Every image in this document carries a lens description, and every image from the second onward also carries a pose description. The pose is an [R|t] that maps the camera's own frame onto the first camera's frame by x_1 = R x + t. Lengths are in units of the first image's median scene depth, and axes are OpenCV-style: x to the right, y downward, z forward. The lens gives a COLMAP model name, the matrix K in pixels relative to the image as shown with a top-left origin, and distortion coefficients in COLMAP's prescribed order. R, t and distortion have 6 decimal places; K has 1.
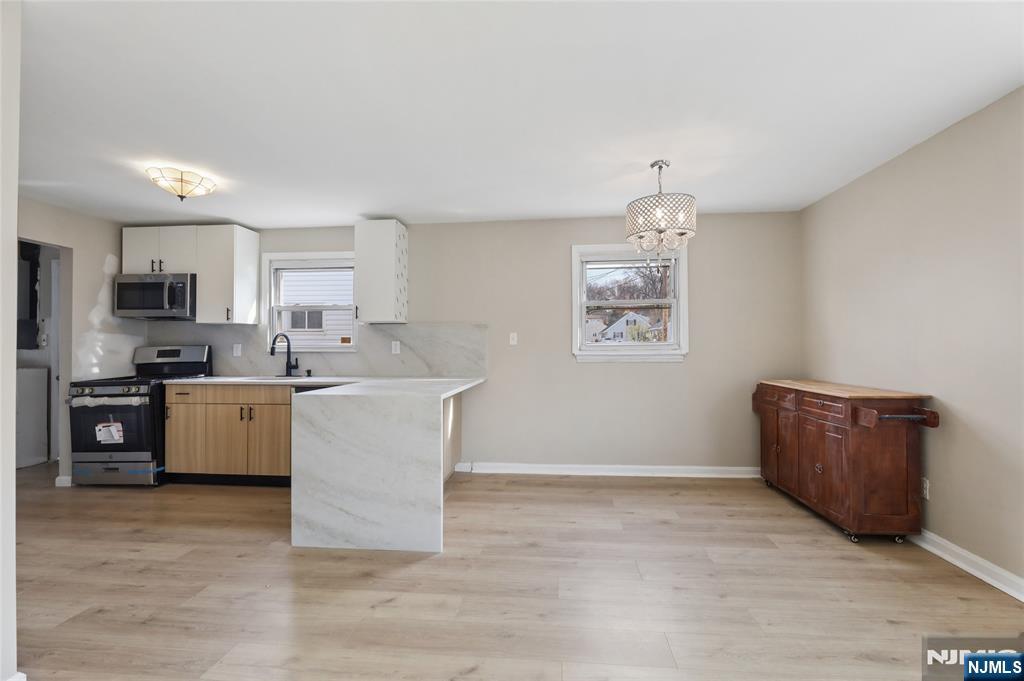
lens RADIAL K [[420.7, 0, 515.0], [0, 420.7, 344.3], [0, 0, 1]] dist [0.000627, -0.002316]
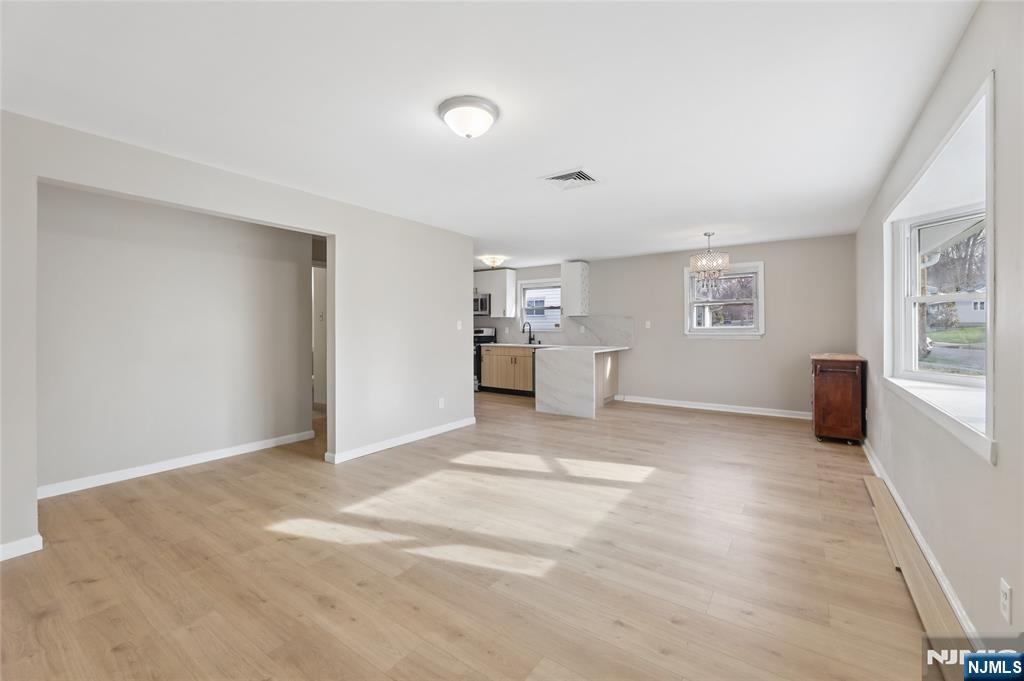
lens RADIAL K [[420.7, 0, 503.5], [0, 420.7, 325.4], [0, 0, 1]] dist [0.000627, -0.002316]
pose [[0.864741, -0.000491, -0.502218, 0.377436], [0.003077, 0.999986, 0.004320, -0.021191], [0.502208, -0.005281, 0.864731, -0.841843]]
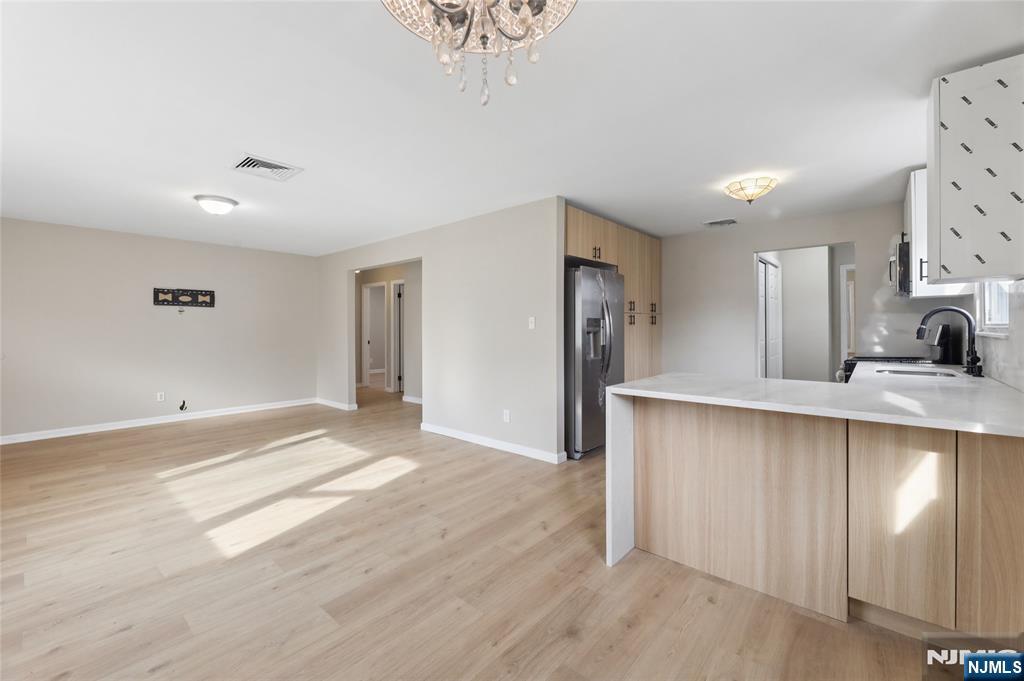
lens RADIAL K [[420.7, 0, 510.4], [0, 420.7, 337.3], [0, 0, 1]] dist [0.000627, -0.002316]
pose [[-0.582730, 0.025583, -0.812263, 0.438736], [0.014229, 0.999672, 0.021277, -0.003444], [0.812542, 0.000841, -0.582903, 0.914060]]
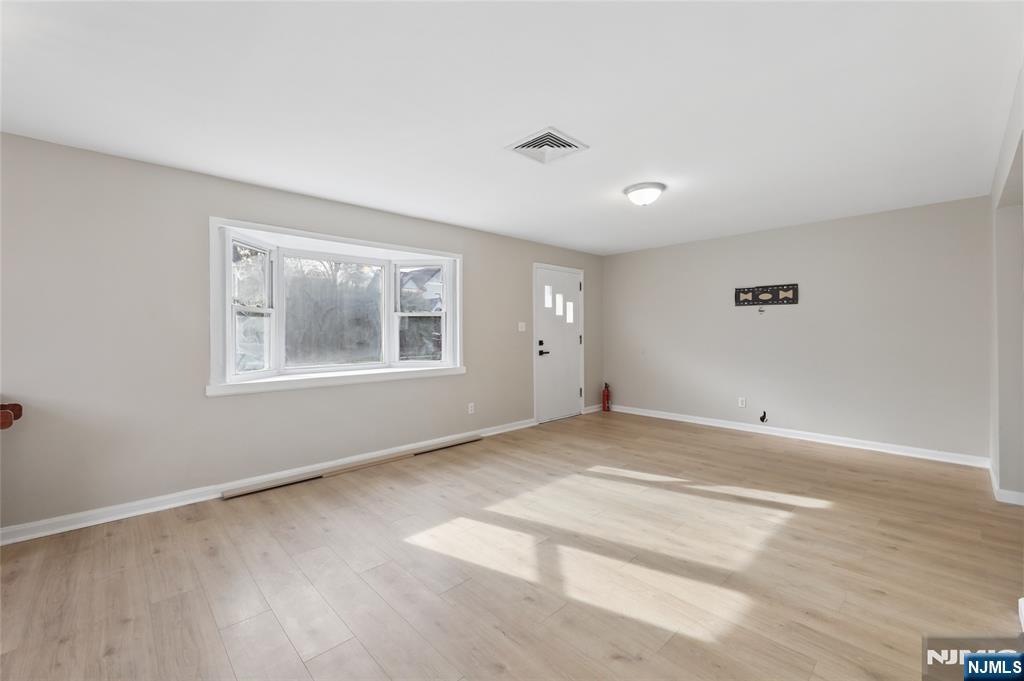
lens RADIAL K [[420.7, 0, 505.6], [0, 420.7, 330.6], [0, 0, 1]] dist [0.000627, -0.002316]
pose [[-0.750788, 0.014918, 0.660375, -0.392015], [0.005183, 0.999847, -0.016693, -0.000306], [-0.660523, -0.009110, -0.750750, 0.627822]]
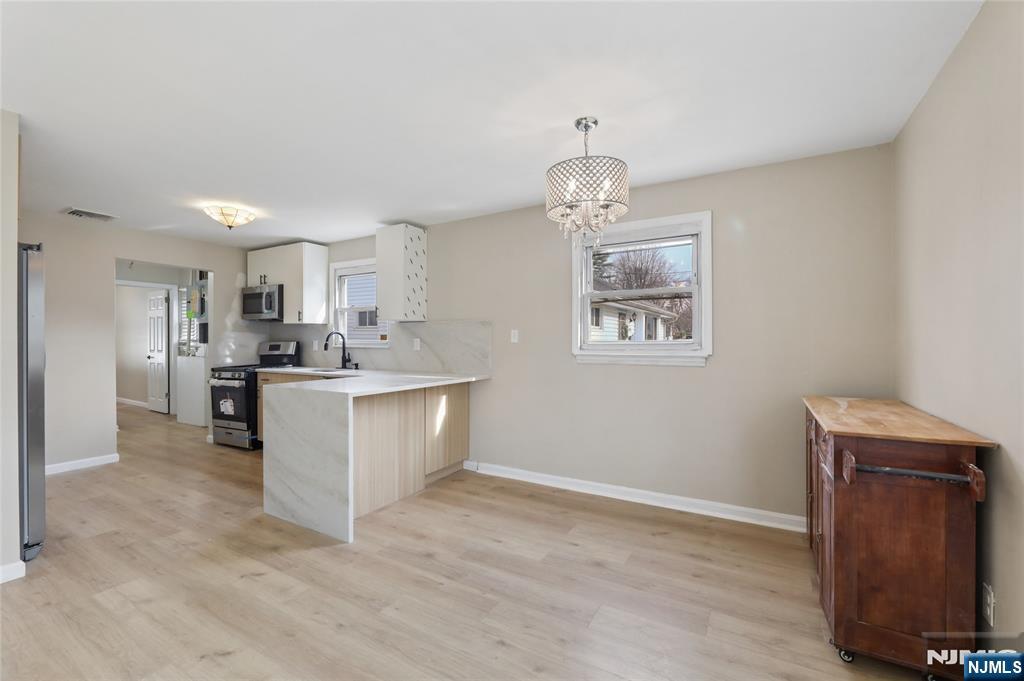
lens RADIAL K [[420.7, 0, 516.5], [0, 420.7, 343.3], [0, 0, 1]] dist [0.000627, -0.002316]
pose [[0.909406, 0.007337, -0.415846, 0.427782], [-0.003345, 0.999941, 0.010328, -0.008248], [0.415897, -0.008001, 0.909376, 0.156210]]
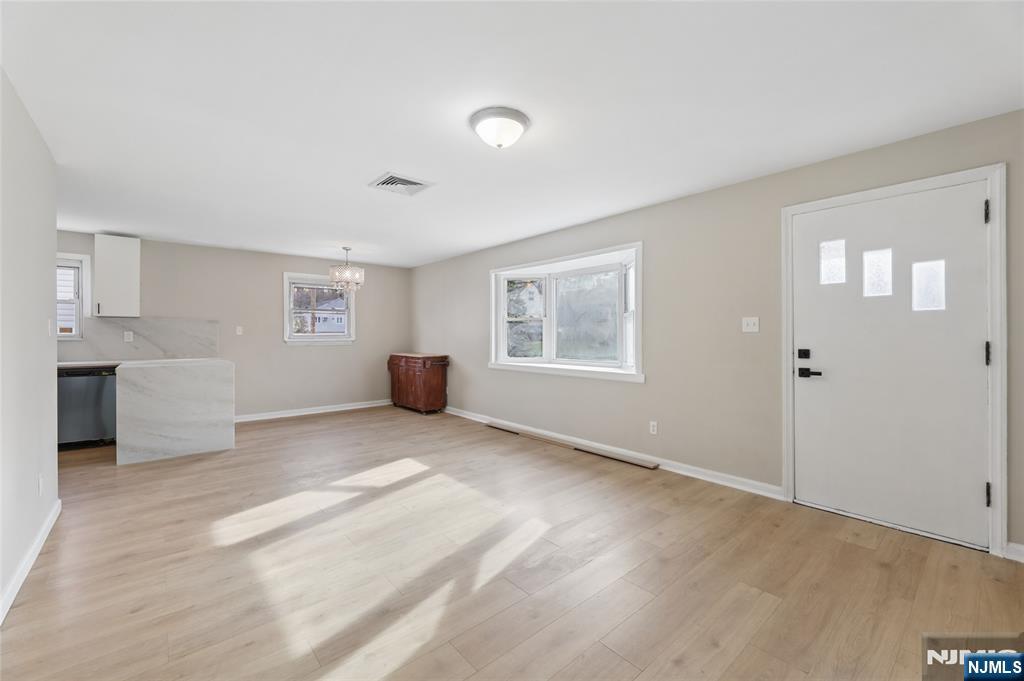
lens RADIAL K [[420.7, 0, 517.8], [0, 420.7, 339.6], [0, 0, 1]] dist [0.000627, -0.002316]
pose [[0.685757, -0.004021, 0.727819, -0.444416], [-0.009604, 0.999848, 0.014572, -0.014384], [-0.727767, -0.016983, 0.685614, -0.782048]]
